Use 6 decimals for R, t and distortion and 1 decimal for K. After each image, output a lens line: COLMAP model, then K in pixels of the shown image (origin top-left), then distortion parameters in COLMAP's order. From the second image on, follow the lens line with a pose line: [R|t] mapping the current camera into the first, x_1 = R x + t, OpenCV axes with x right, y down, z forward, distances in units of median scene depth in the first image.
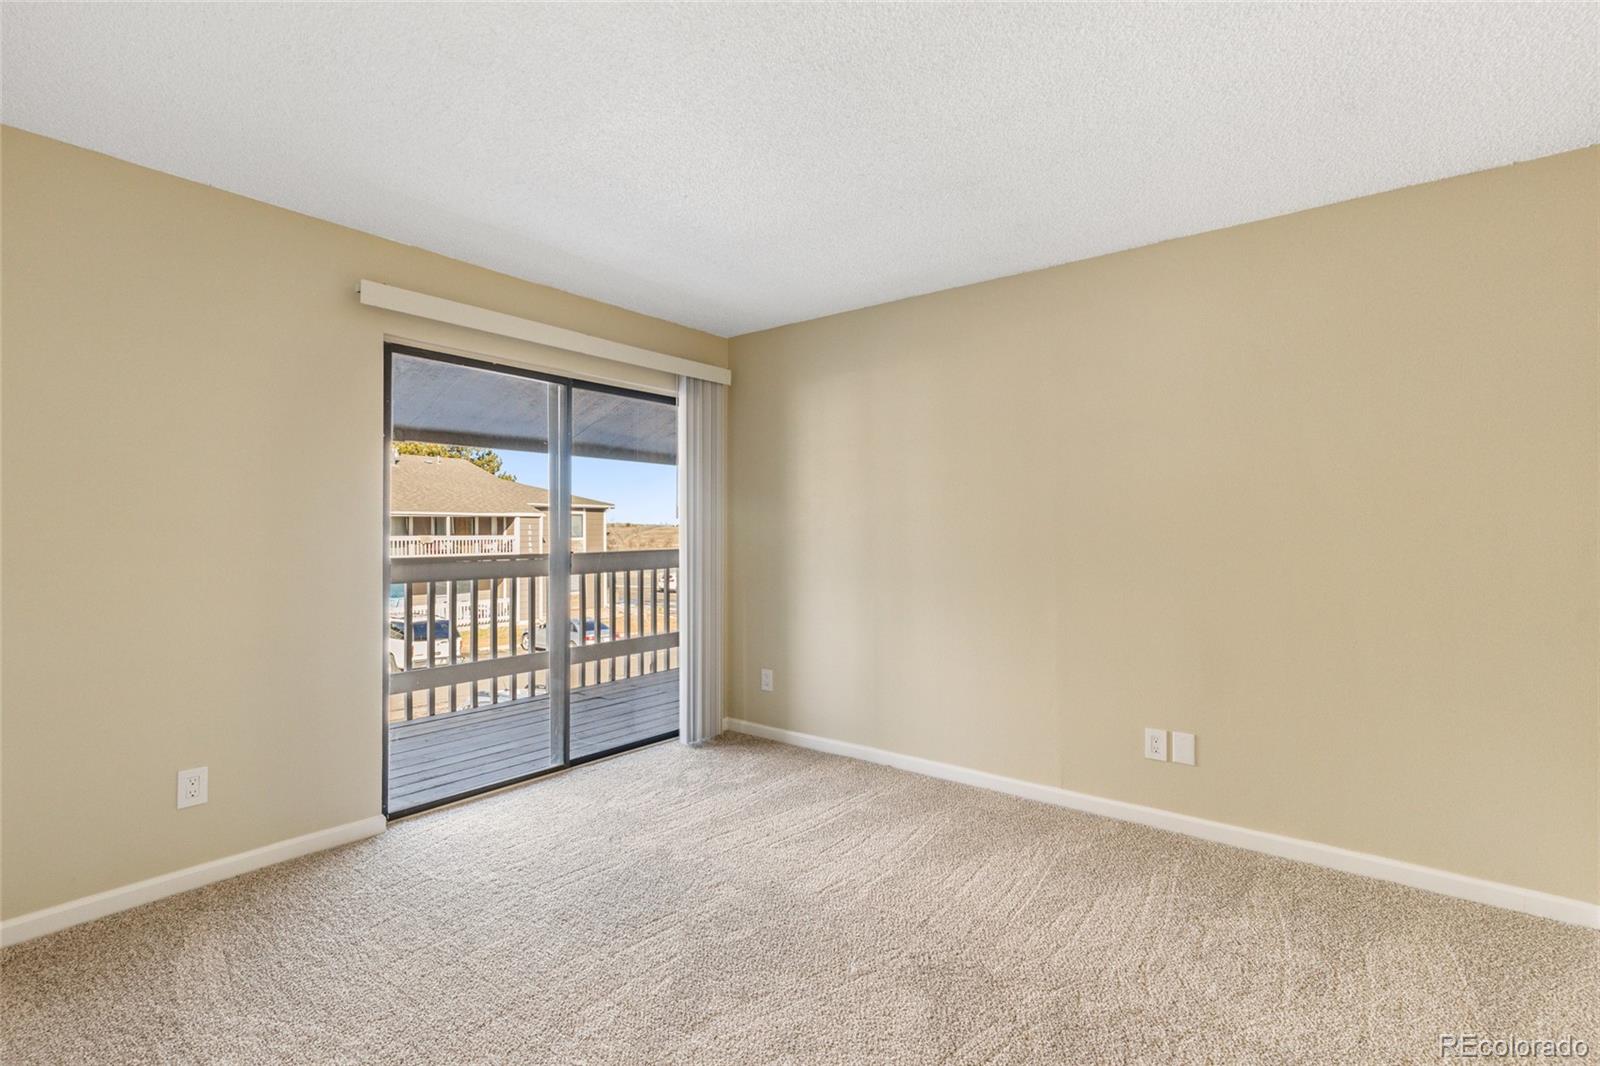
lens RADIAL K [[716.6, 0, 800.8], [0, 716.6, 527.1], [0, 0, 1]] dist [0.002151, -0.001563]
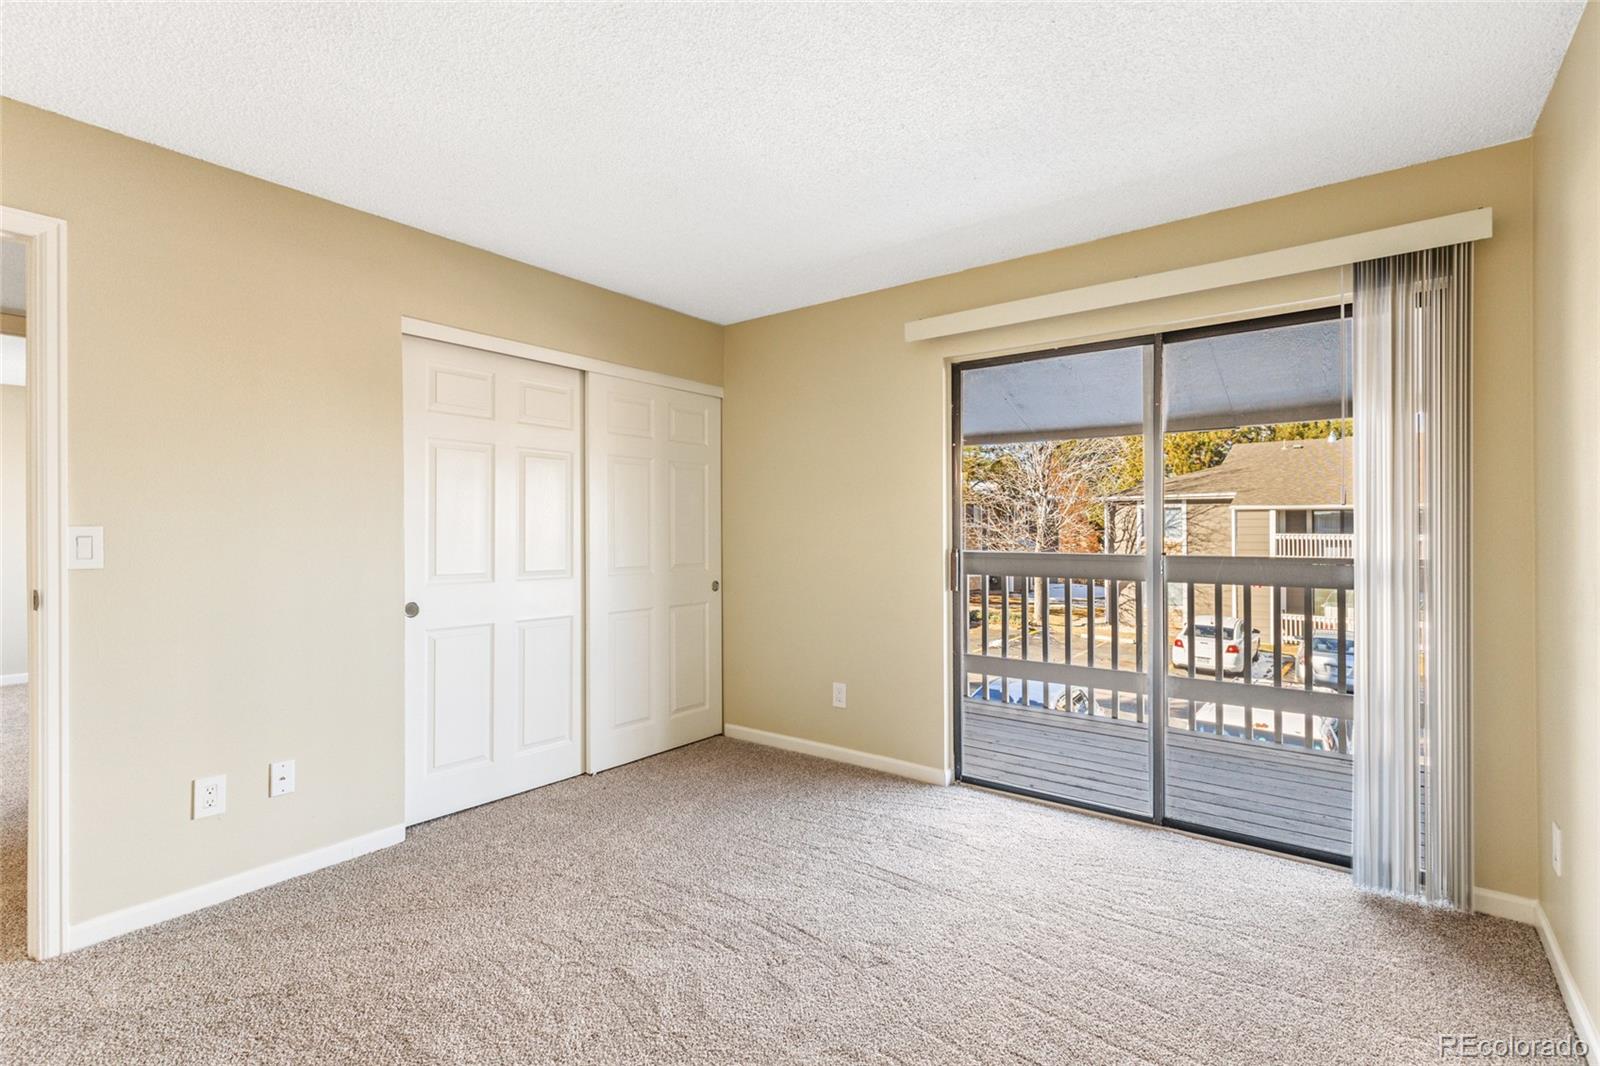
lens RADIAL K [[716.6, 0, 802.5], [0, 716.6, 529.6], [0, 0, 1]] dist [0.002151, -0.001563]
pose [[0.039612, 0.001426, -0.999214, 0.452219], [0.006758, 0.999976, 0.001695, 0.003943], [0.999192, -0.006820, 0.039601, 0.572665]]
